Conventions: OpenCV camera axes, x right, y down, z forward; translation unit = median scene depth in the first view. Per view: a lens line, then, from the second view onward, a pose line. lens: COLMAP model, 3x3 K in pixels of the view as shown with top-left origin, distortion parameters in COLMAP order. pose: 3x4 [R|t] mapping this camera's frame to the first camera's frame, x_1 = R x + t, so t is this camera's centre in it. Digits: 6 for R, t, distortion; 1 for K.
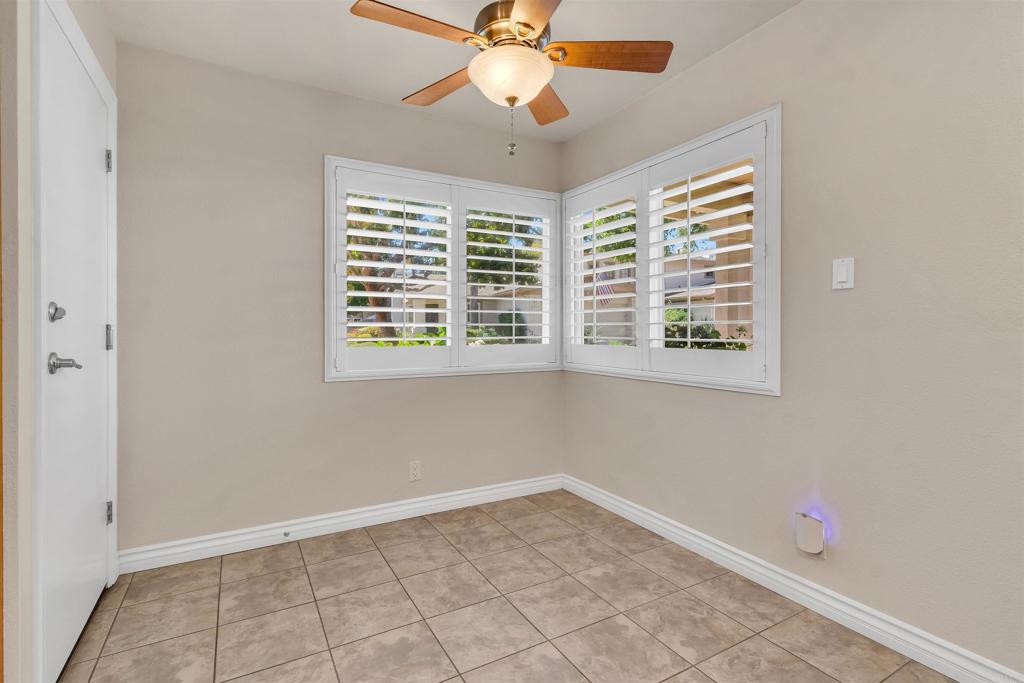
lens RADIAL K [[489.3, 0, 541.1], [0, 489.3, 339.3], [0, 0, 1]] dist [-0.000355, 0.000012]
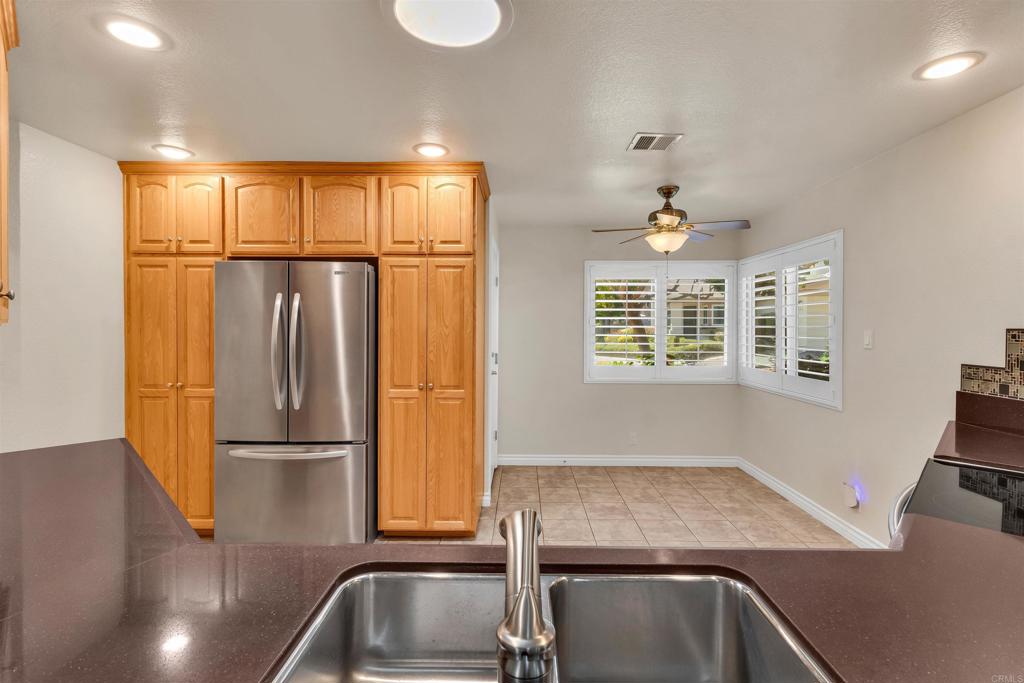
lens RADIAL K [[479.7, 0, 508.2], [0, 479.7, 330.9], [0, 0, 1]] dist [0.000227, 0.000142]
pose [[0.829926, 0.000322, -0.557873, 0.404370], [-0.008484, 0.999891, -0.012044, -0.104959], [0.557809, 0.014729, 0.829839, -0.812653]]
